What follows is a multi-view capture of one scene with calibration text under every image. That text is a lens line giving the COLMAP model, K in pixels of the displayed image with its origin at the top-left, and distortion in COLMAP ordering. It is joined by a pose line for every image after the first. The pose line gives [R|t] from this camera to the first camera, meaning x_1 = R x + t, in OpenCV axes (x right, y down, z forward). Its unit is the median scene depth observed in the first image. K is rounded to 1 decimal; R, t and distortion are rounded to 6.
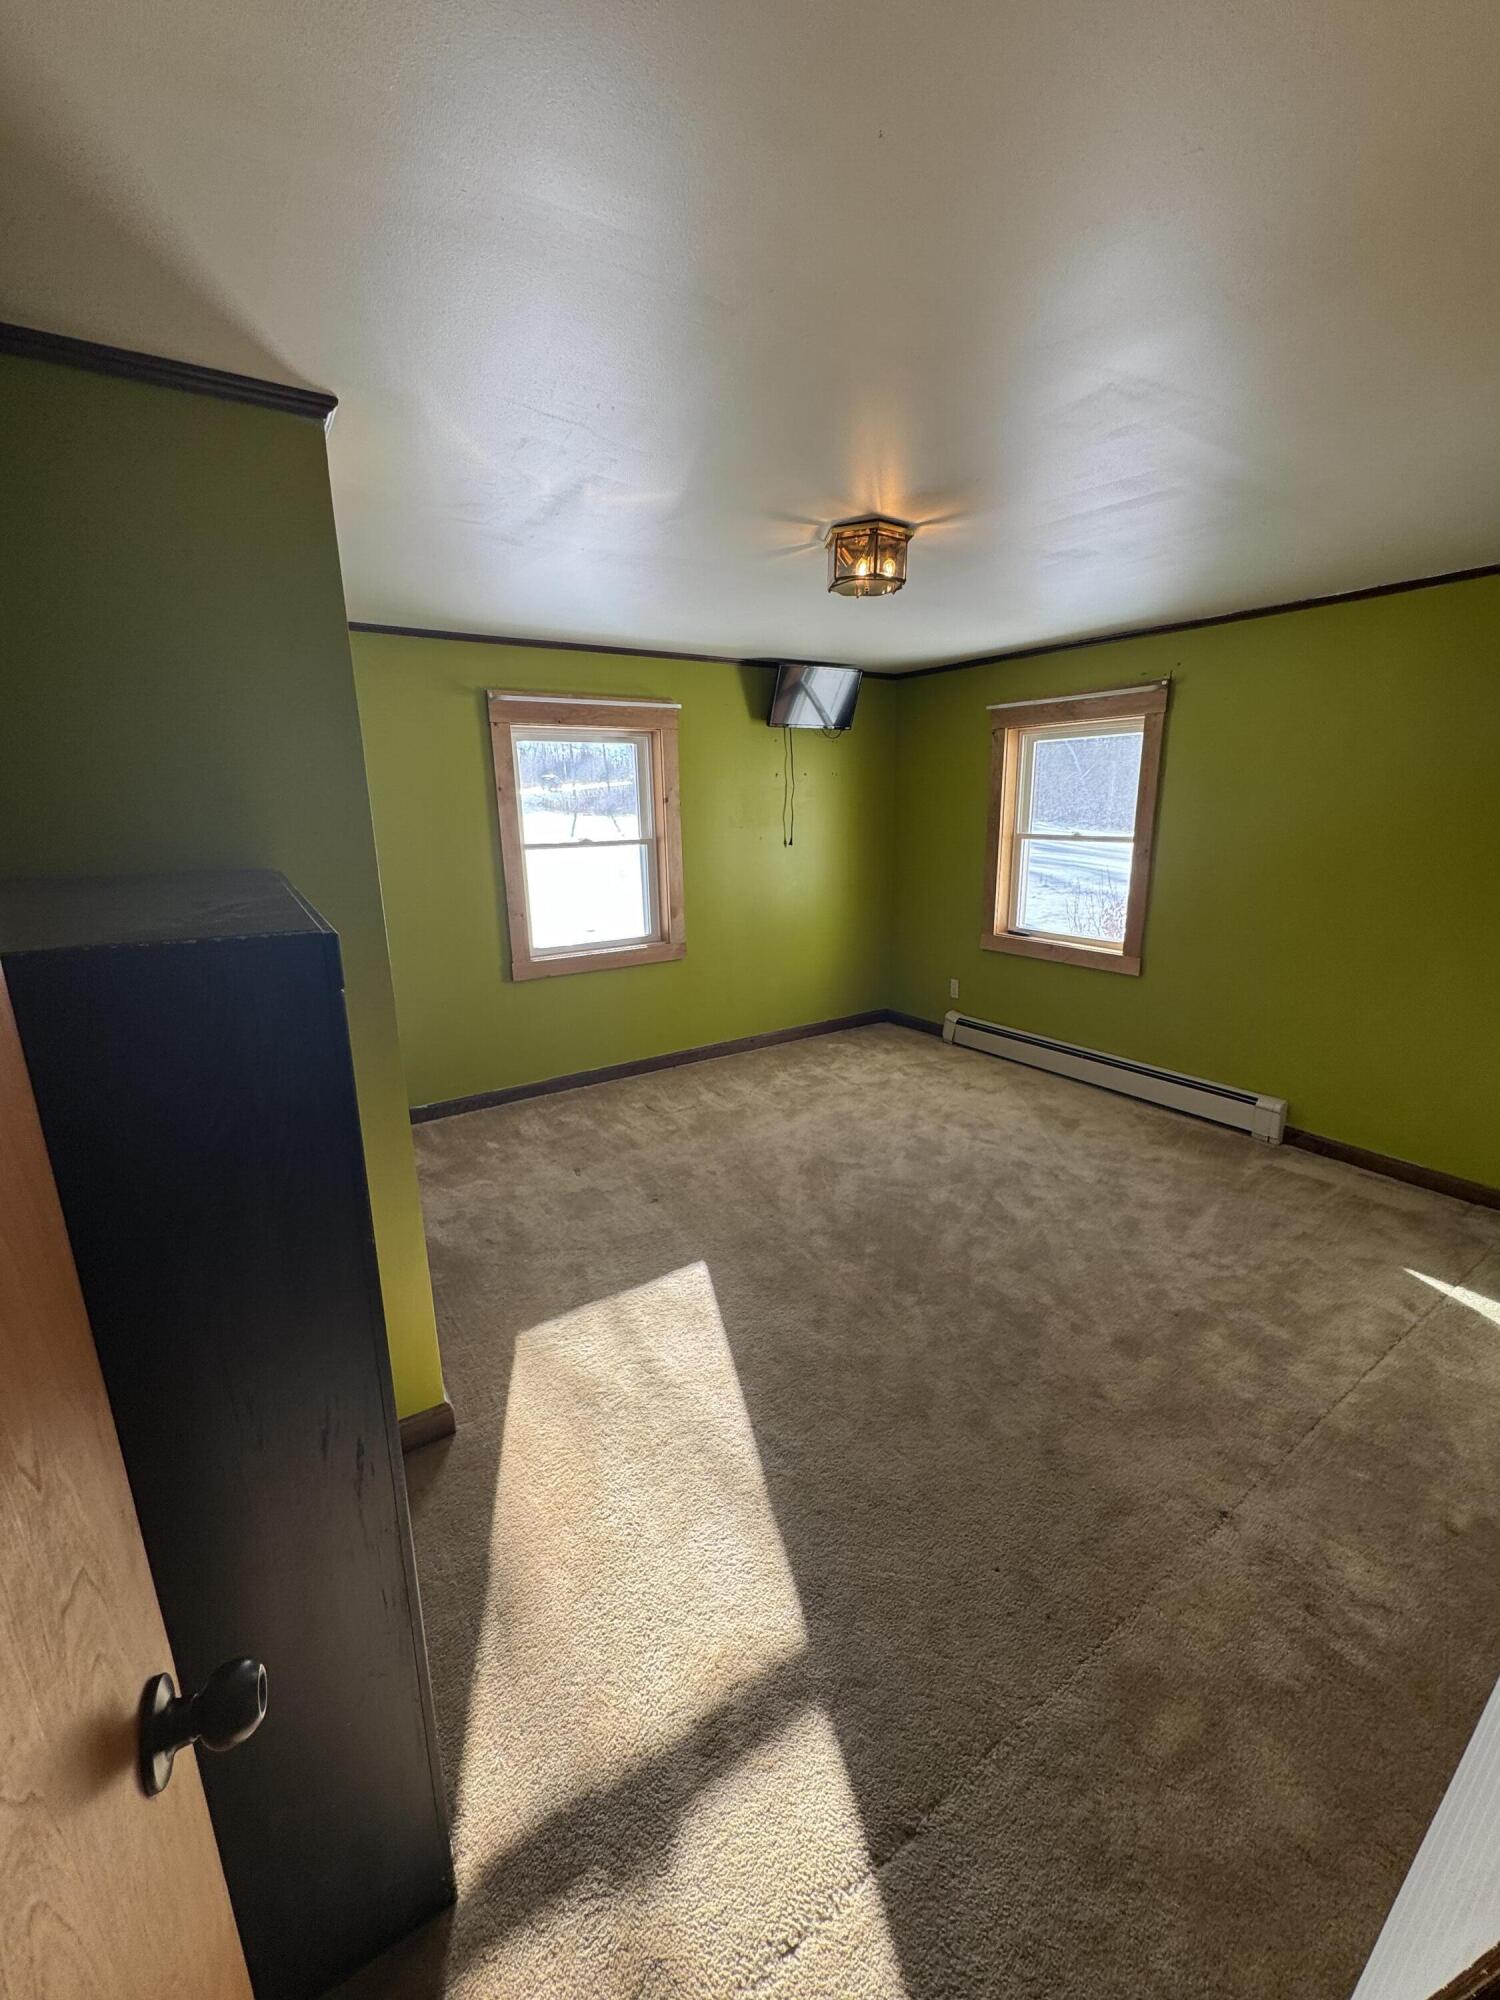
lens RADIAL K [[799.0, 0, 758.2], [0, 799.0, 991.6], [0, 0, 1]] dist [-0.002871, 0.000063]
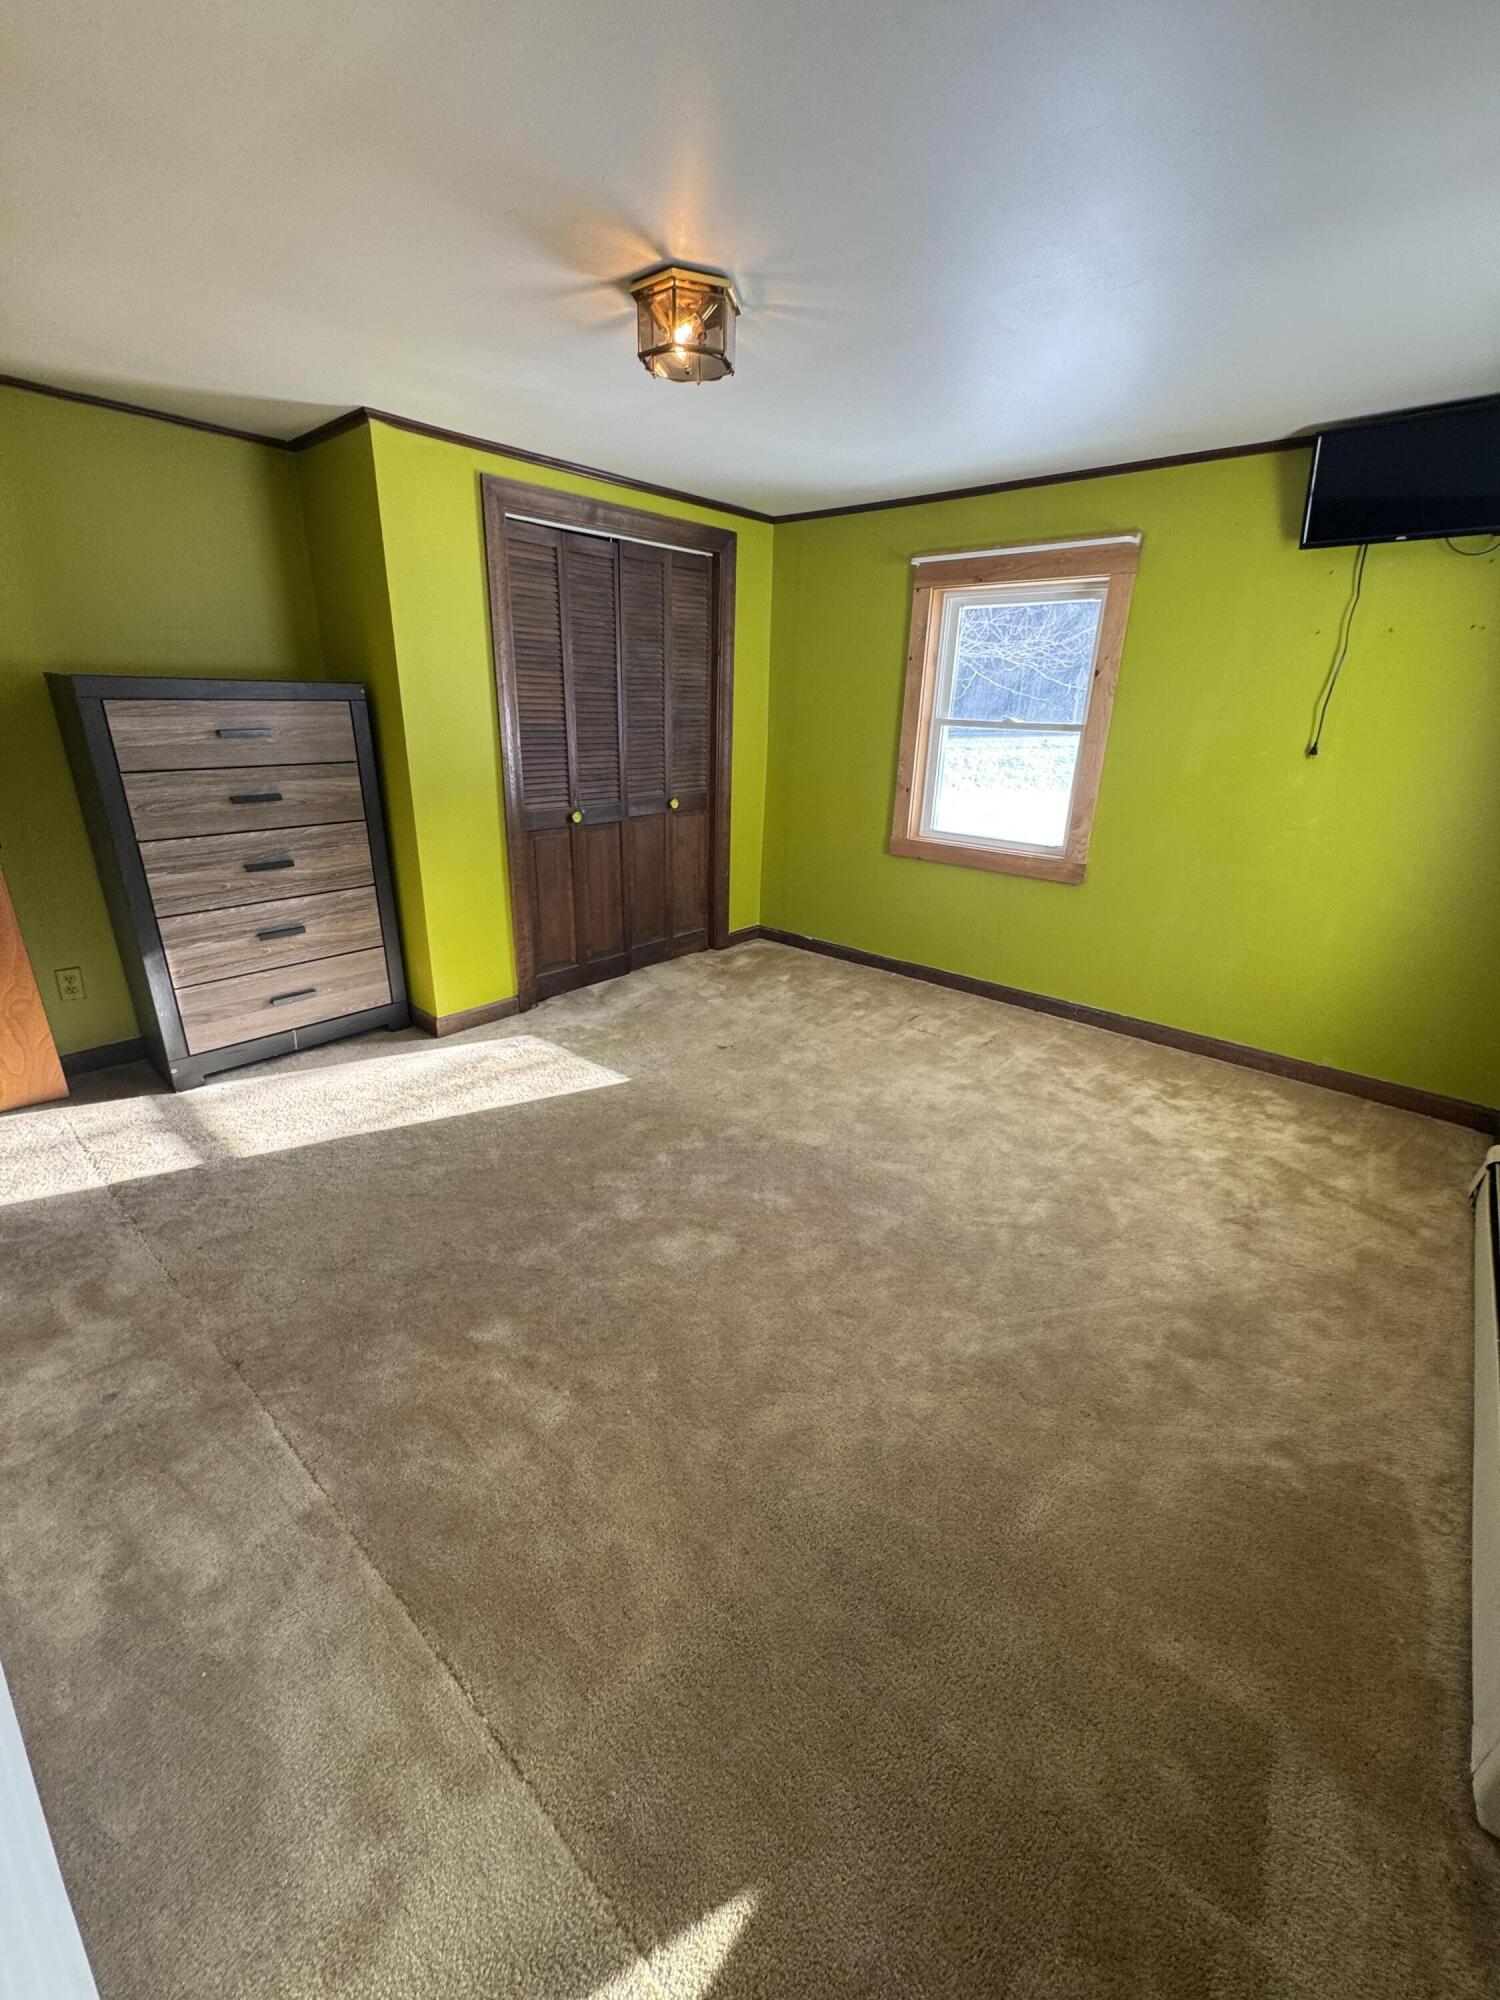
lens RADIAL K [[799.0, 0, 756.8], [0, 799.0, 1000.7], [0, 0, 1]] dist [-0.002871, 0.000063]
pose [[0.258897, 0.359653, -0.896450, 0.606741], [-0.253132, 0.920919, 0.296365, -0.095408], [0.932146, 0.150192, 0.329462, 0.491890]]
